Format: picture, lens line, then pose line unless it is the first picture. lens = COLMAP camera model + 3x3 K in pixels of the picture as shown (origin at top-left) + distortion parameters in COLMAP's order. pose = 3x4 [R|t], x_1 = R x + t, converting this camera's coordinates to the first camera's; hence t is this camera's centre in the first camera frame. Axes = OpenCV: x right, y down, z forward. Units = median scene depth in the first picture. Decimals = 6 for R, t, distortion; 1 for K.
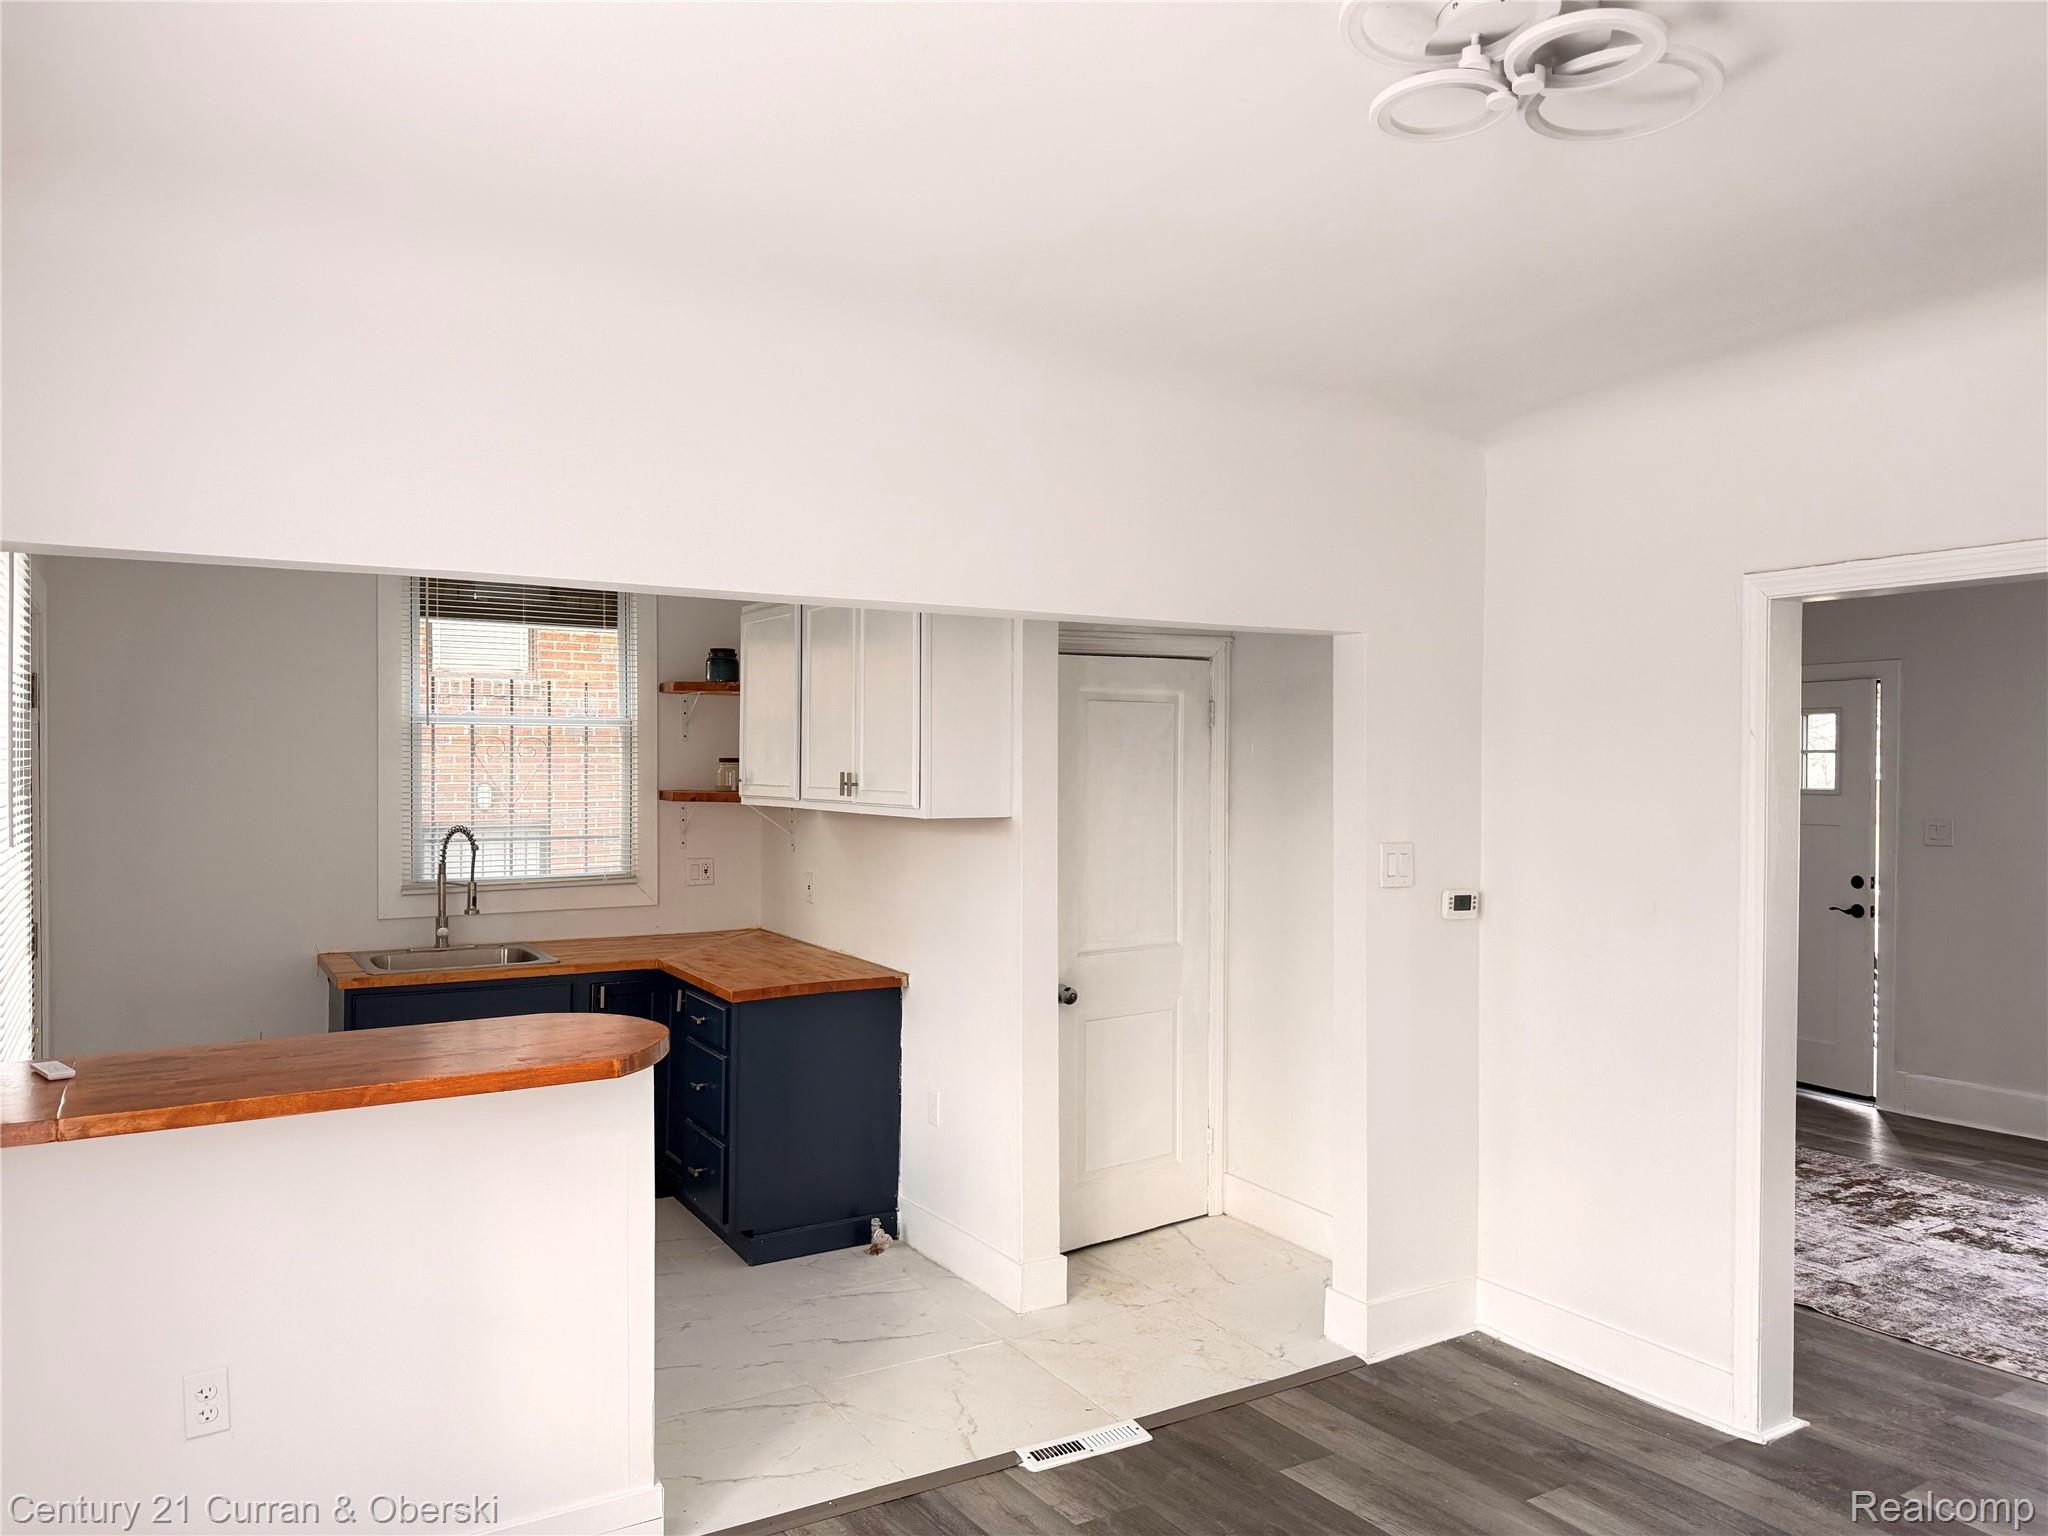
lens RADIAL K [[1452.5, 0, 1024.0], [0, 1452.5, 768.0], [0, 0, 1]] dist [0.115312, -0.164517]
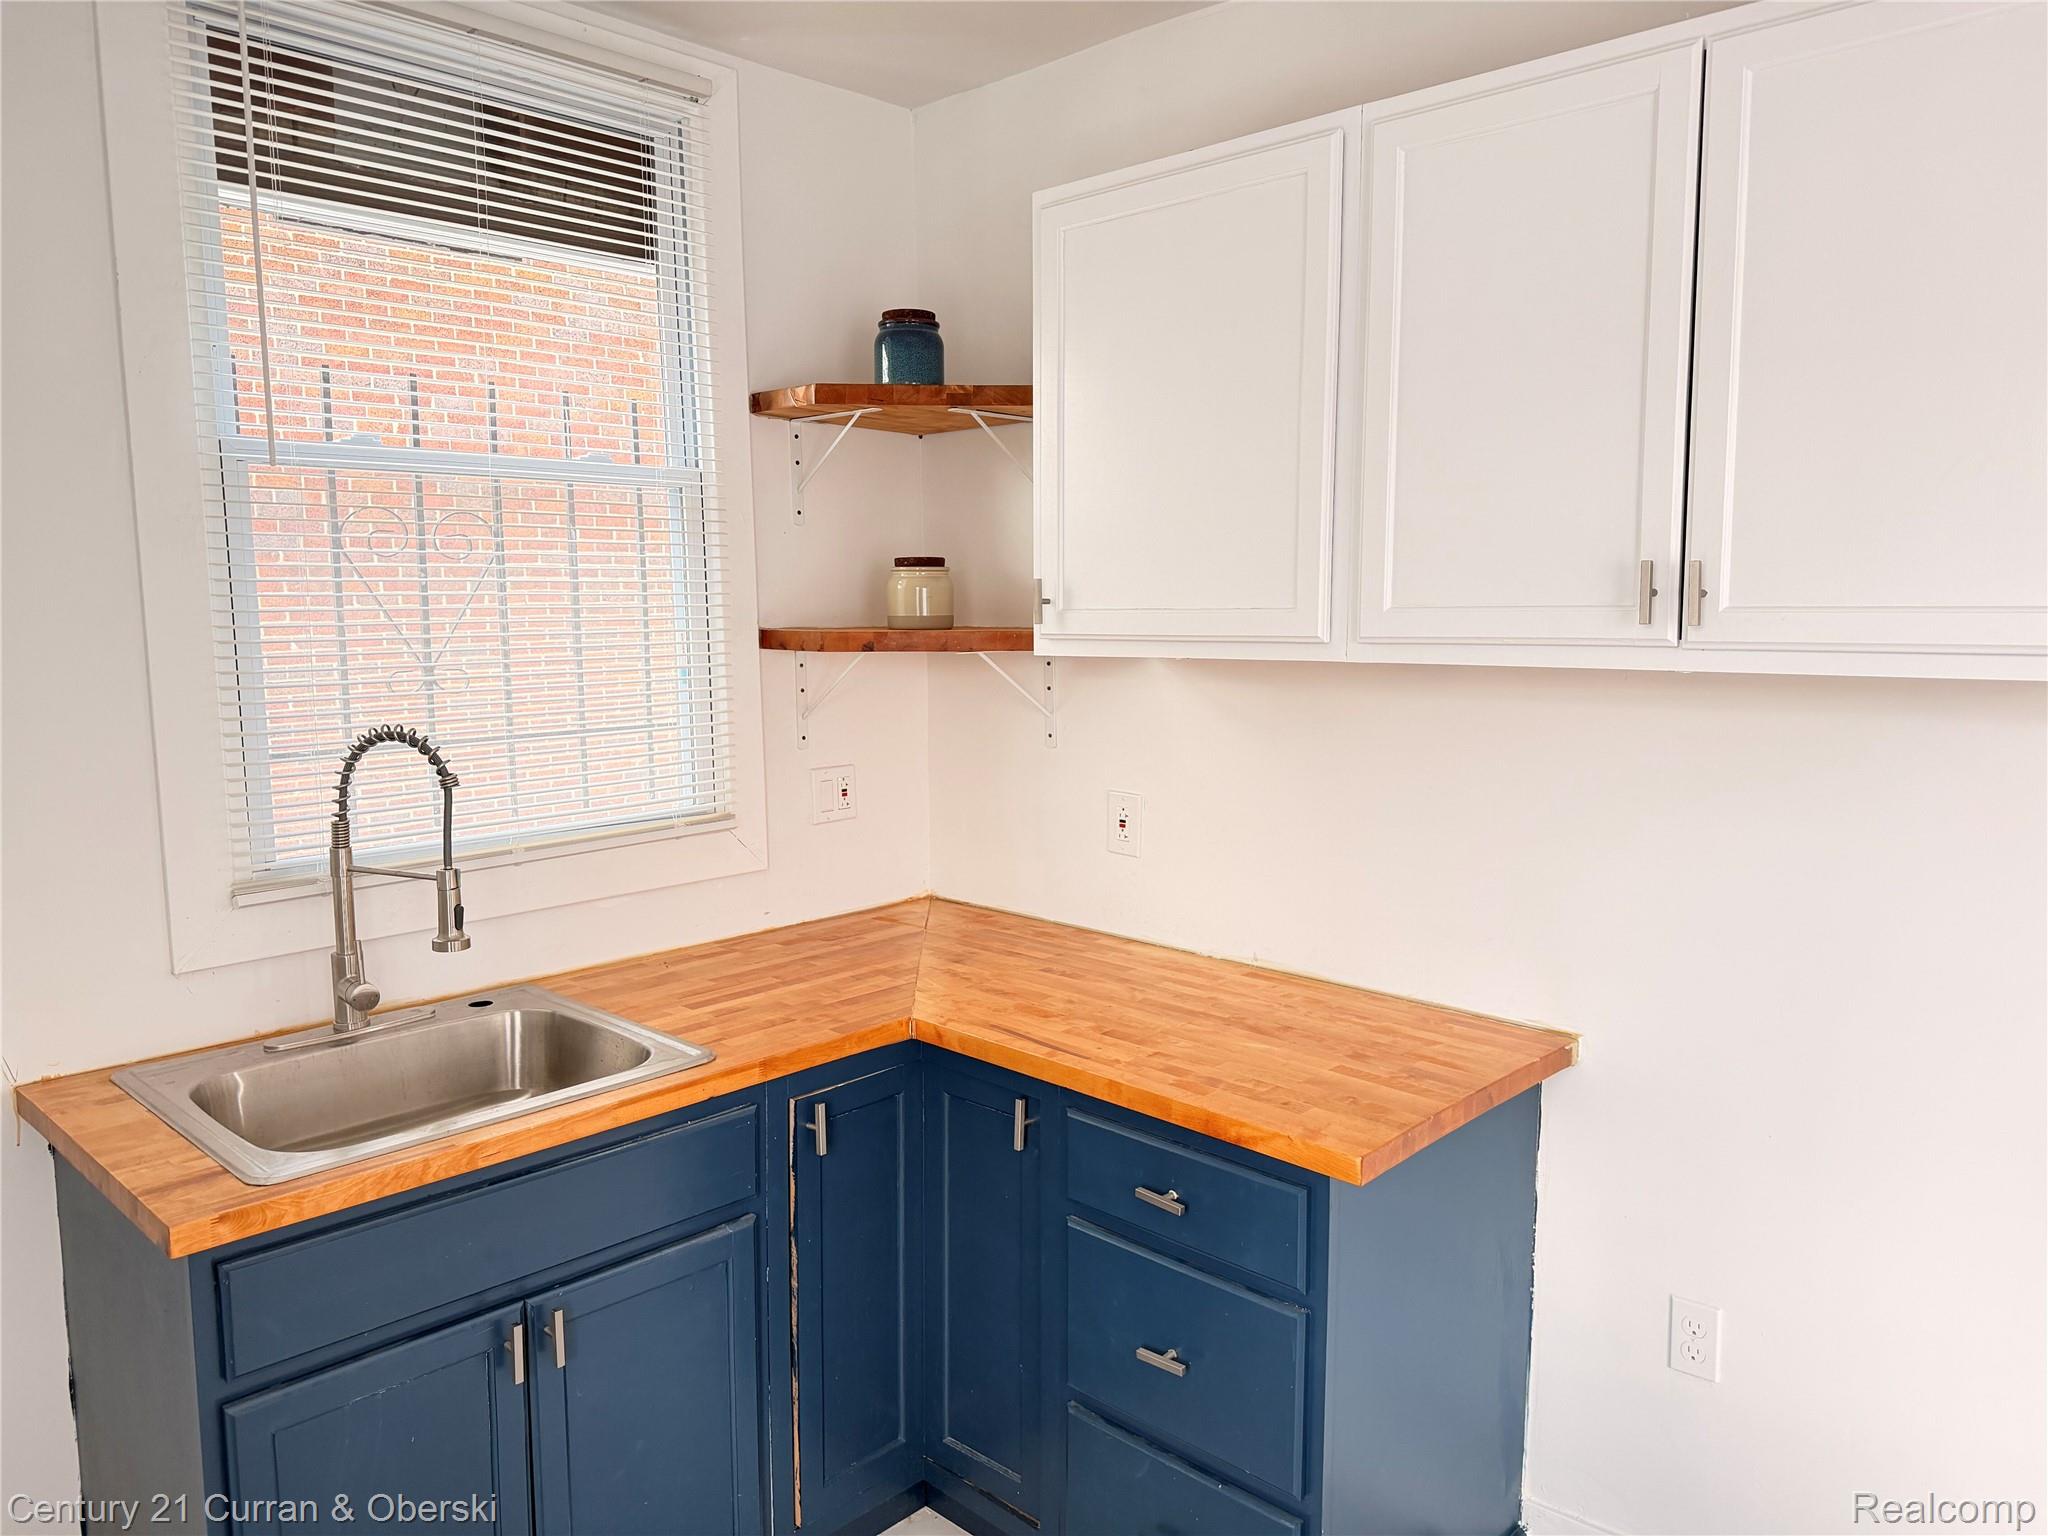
lens RADIAL K [[1452.5, 0, 1024.0], [0, 1452.5, 768.0], [0, 0, 1]] dist [0.115312, -0.164517]
pose [[0.964703, -0.043933, 0.259650, -0.319443], [0.013985, 0.993141, 0.116080, 0.007465], [-0.262969, -0.108351, 0.958701, 0.571928]]
